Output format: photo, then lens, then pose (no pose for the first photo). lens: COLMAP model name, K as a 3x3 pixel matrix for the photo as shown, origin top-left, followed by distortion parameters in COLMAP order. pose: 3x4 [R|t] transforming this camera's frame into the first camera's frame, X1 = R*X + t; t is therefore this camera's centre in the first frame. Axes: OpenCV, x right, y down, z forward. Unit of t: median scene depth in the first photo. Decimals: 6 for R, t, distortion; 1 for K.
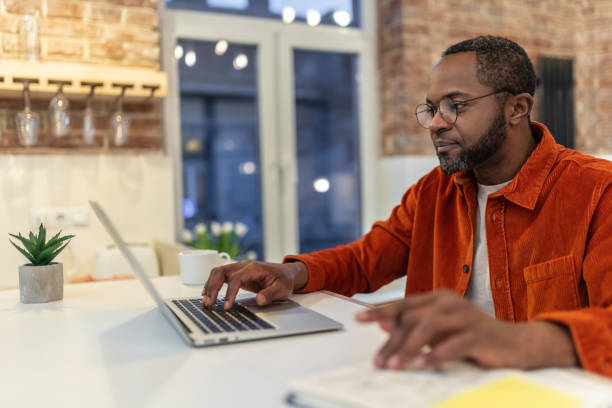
lens RADIAL K [[553.2, 0, 351.3], [0, 553.2, 203.5], [0, 0, 1]] dist [0.008323, 0.000977]
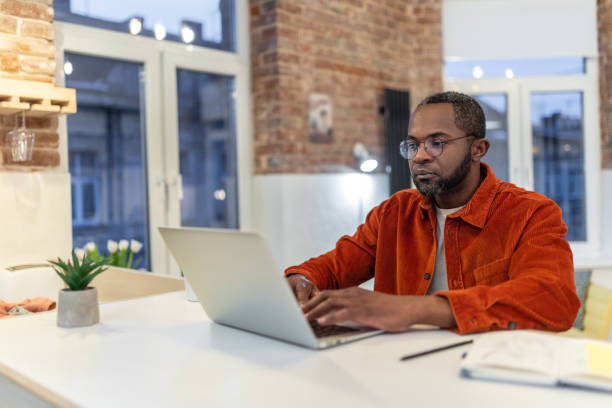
lens RADIAL K [[545.4, 0, 306.0], [0, 545.4, 204.0], [0, 0, 1]] dist [0.000187, -0.004953]
pose [[0.955013, -0.003205, 0.296547, -0.214405], [0.007969, 0.999858, -0.014859, -0.013340], [-0.296457, 0.016554, 0.954903, -0.040289]]
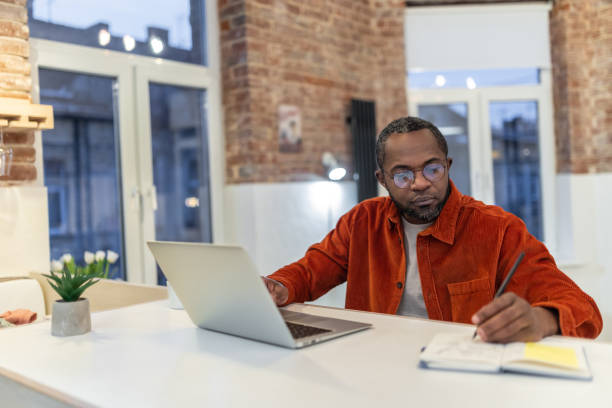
lens RADIAL K [[545.4, 0, 306.0], [0, 545.4, 204.0], [0, 0, 1]] dist [0.000187, -0.004953]
pose [[0.936366, -0.014723, 0.350716, -0.234414], [0.024082, 0.999460, -0.022340, -0.021153], [-0.350198, 0.029364, 0.936215, -0.084202]]
